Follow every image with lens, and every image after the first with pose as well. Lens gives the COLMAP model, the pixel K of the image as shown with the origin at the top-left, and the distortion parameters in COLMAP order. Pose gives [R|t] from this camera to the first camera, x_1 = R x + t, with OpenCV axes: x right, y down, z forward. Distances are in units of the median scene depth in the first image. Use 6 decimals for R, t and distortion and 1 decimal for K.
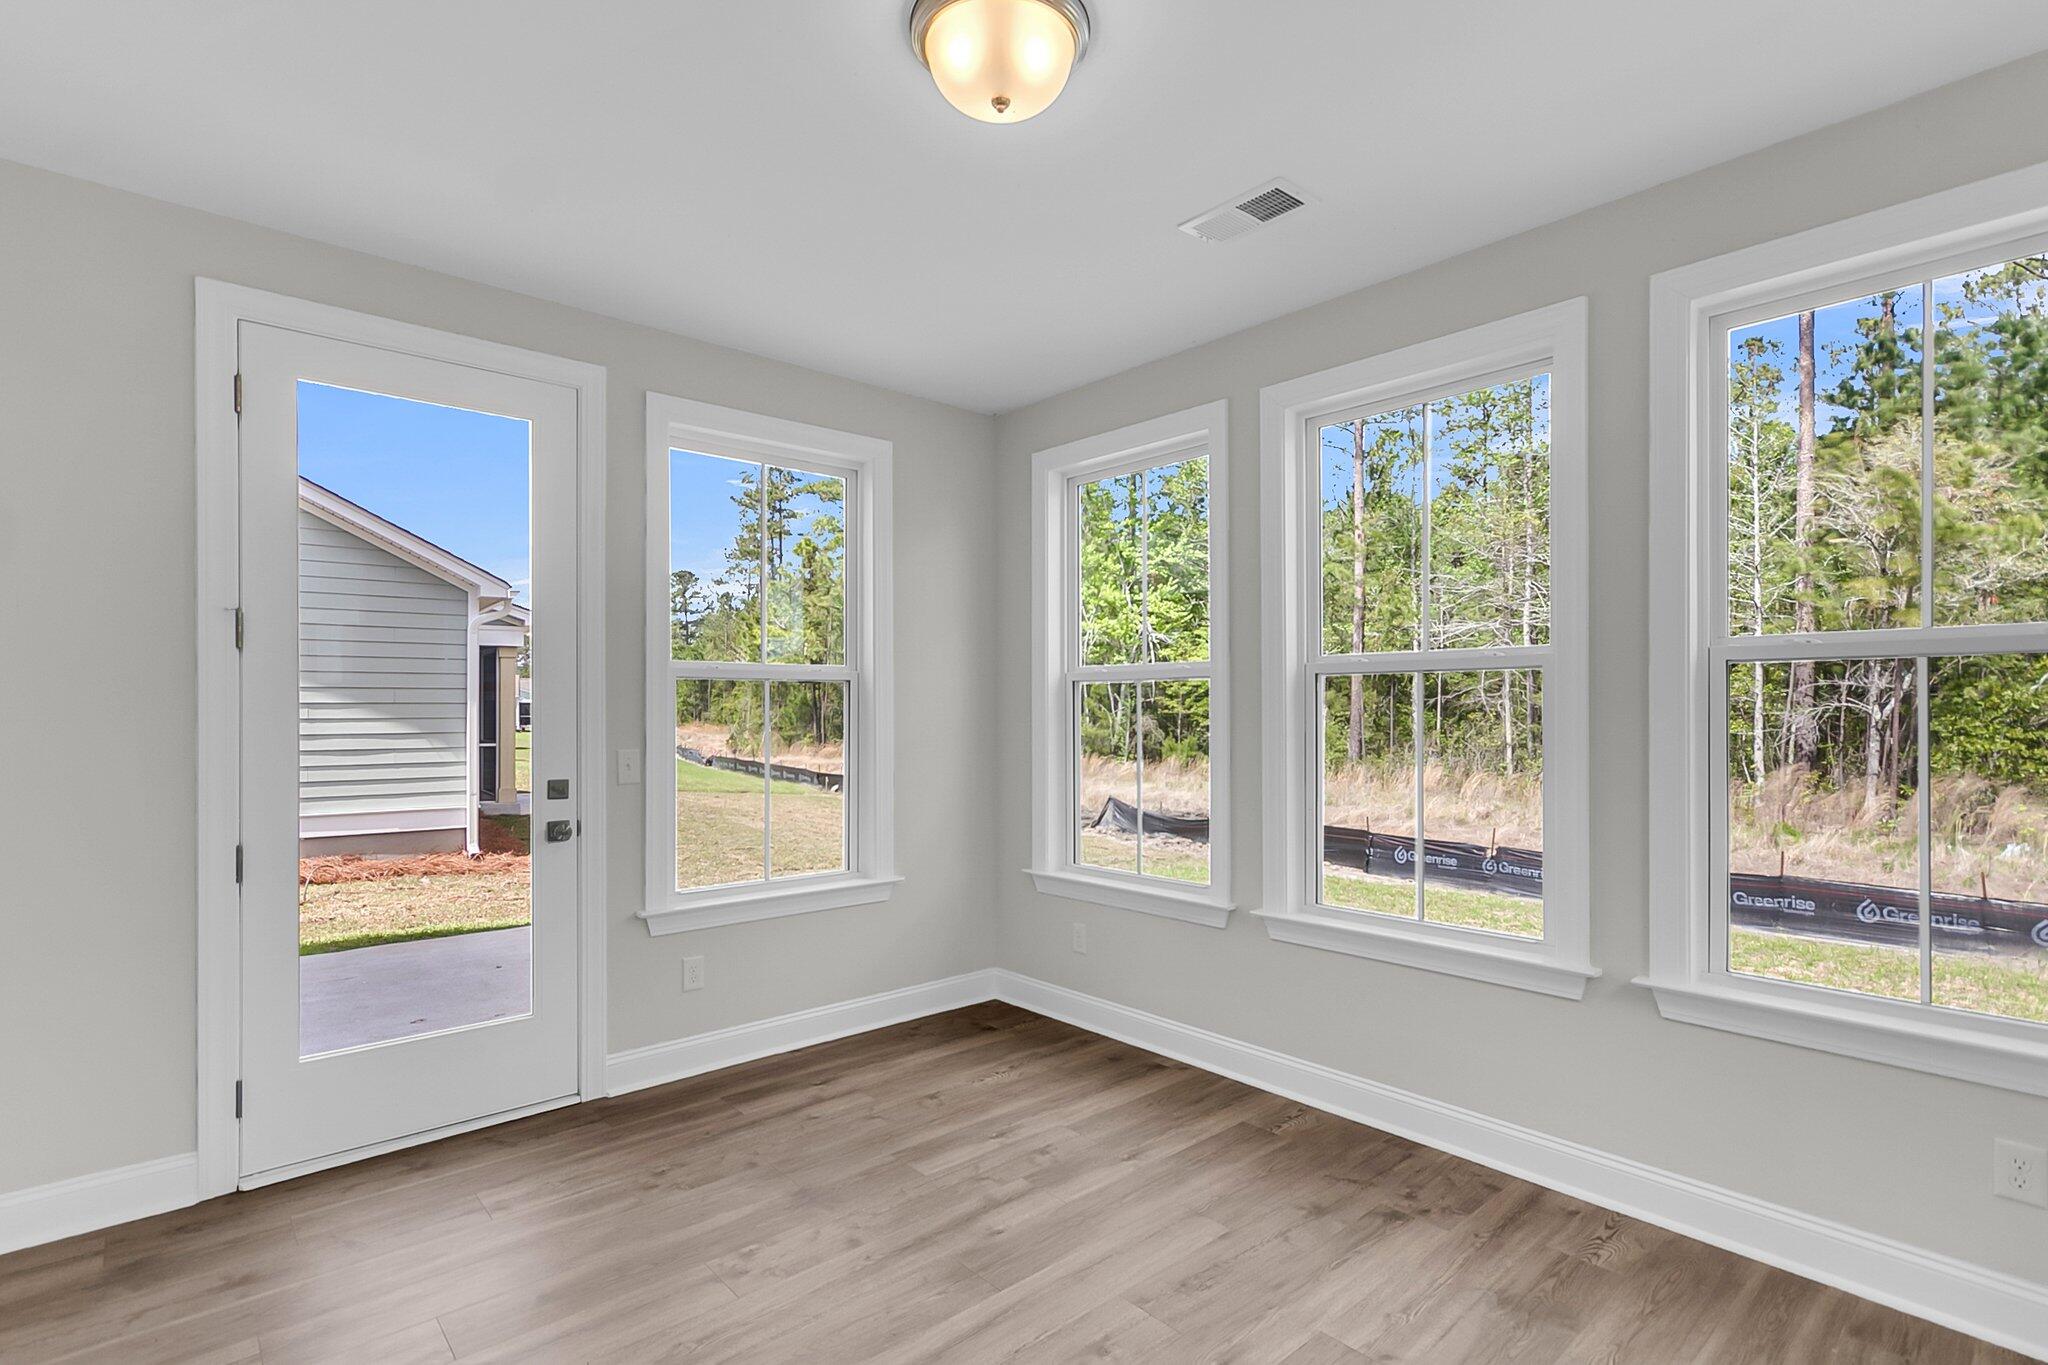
lens RADIAL K [[969.8, 0, 1006.9], [0, 969.8, 715.0], [0, 0, 1]] dist [-0.003210, 0.003568]
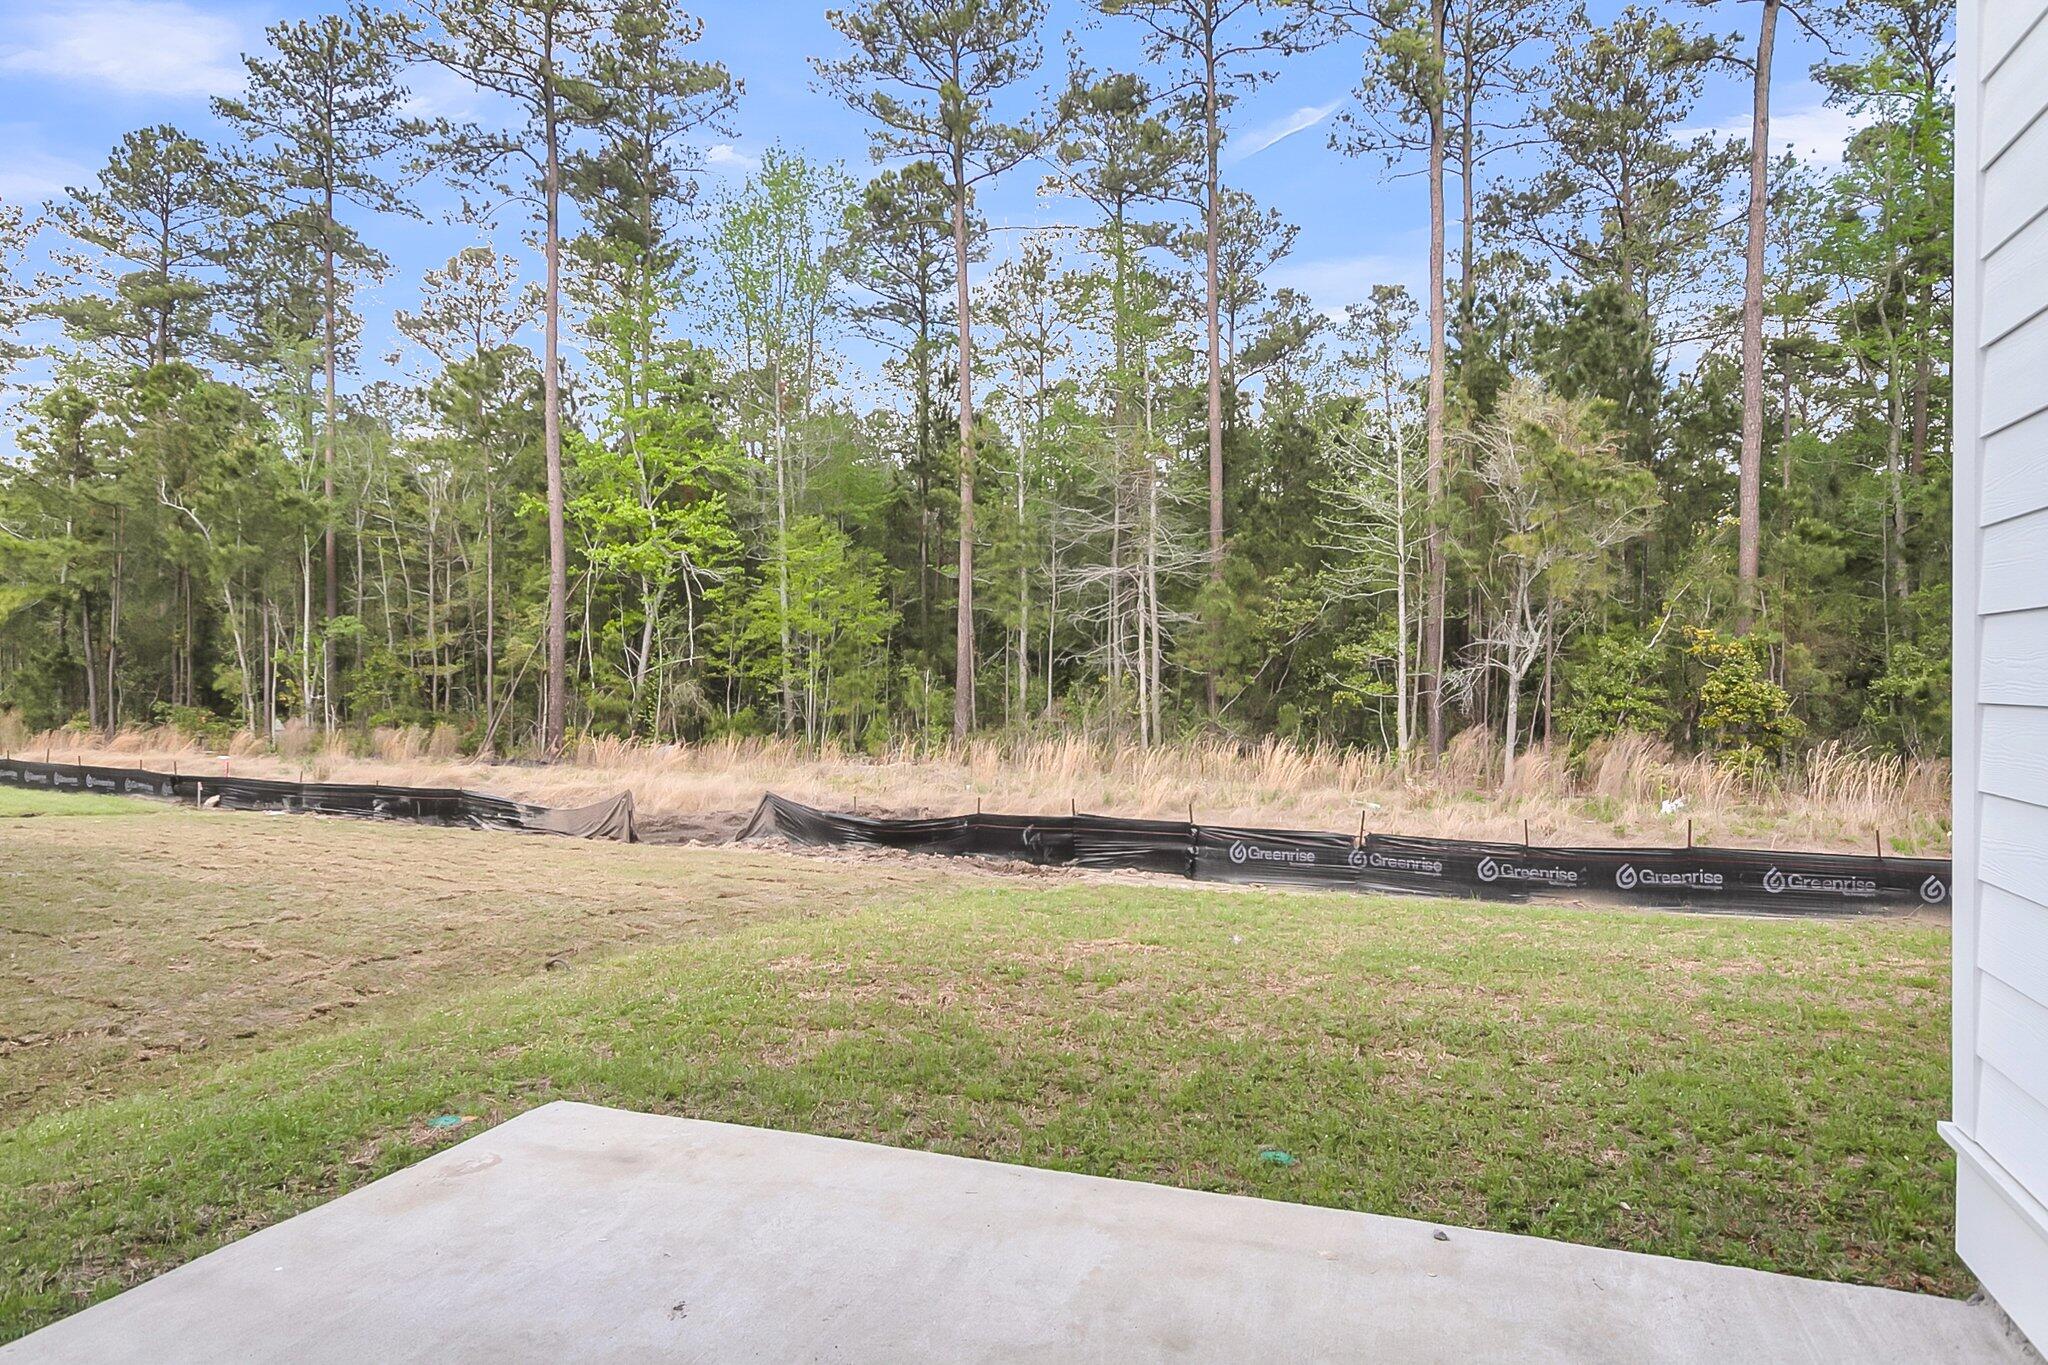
lens RADIAL K [[1228.4, 0, 1023.5], [0, 1228.4, 686.8], [0, 0, 1]] dist [-0.004671, 0.003081]
pose [[0.881450, -0.003713, 0.472262, -0.124199], [0.002979, 0.999993, 0.002303, 0.007223], [-0.472267, -0.000623, 0.881455, 0.143621]]
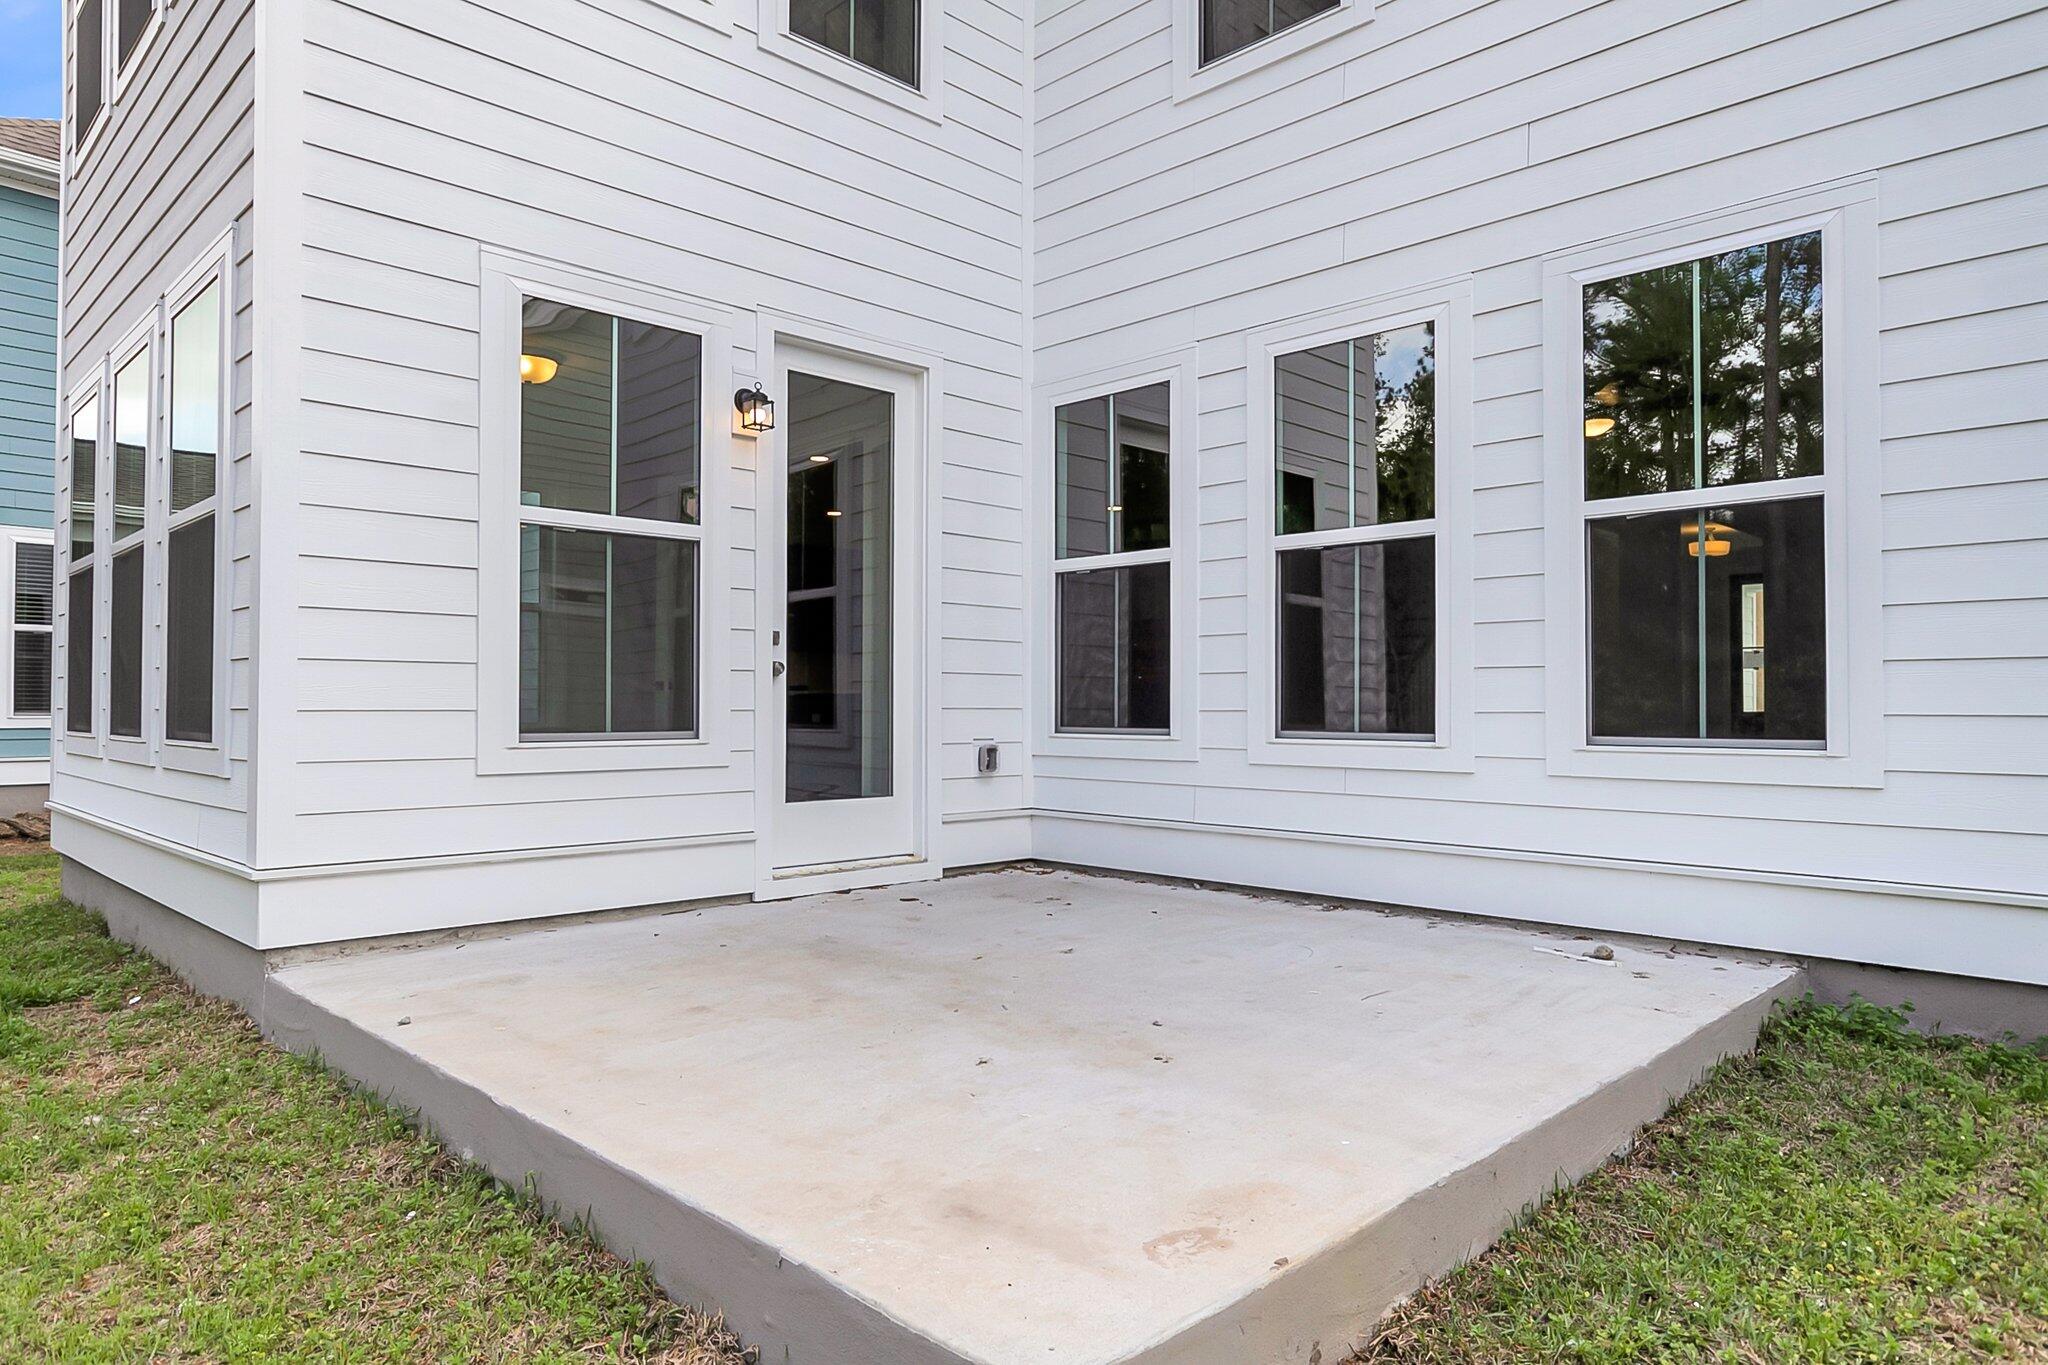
lens RADIAL K [[1228.4, 0, 1038.0], [0, 1228.4, 701.9], [0, 0, 1]] dist [-0.004671, 0.003081]
pose [[-0.997238, -0.007944, -0.073850, -0.096574], [-0.007582, 0.999958, -0.005172, 0.023143], [0.073888, -0.004597, -0.997256, 0.381514]]
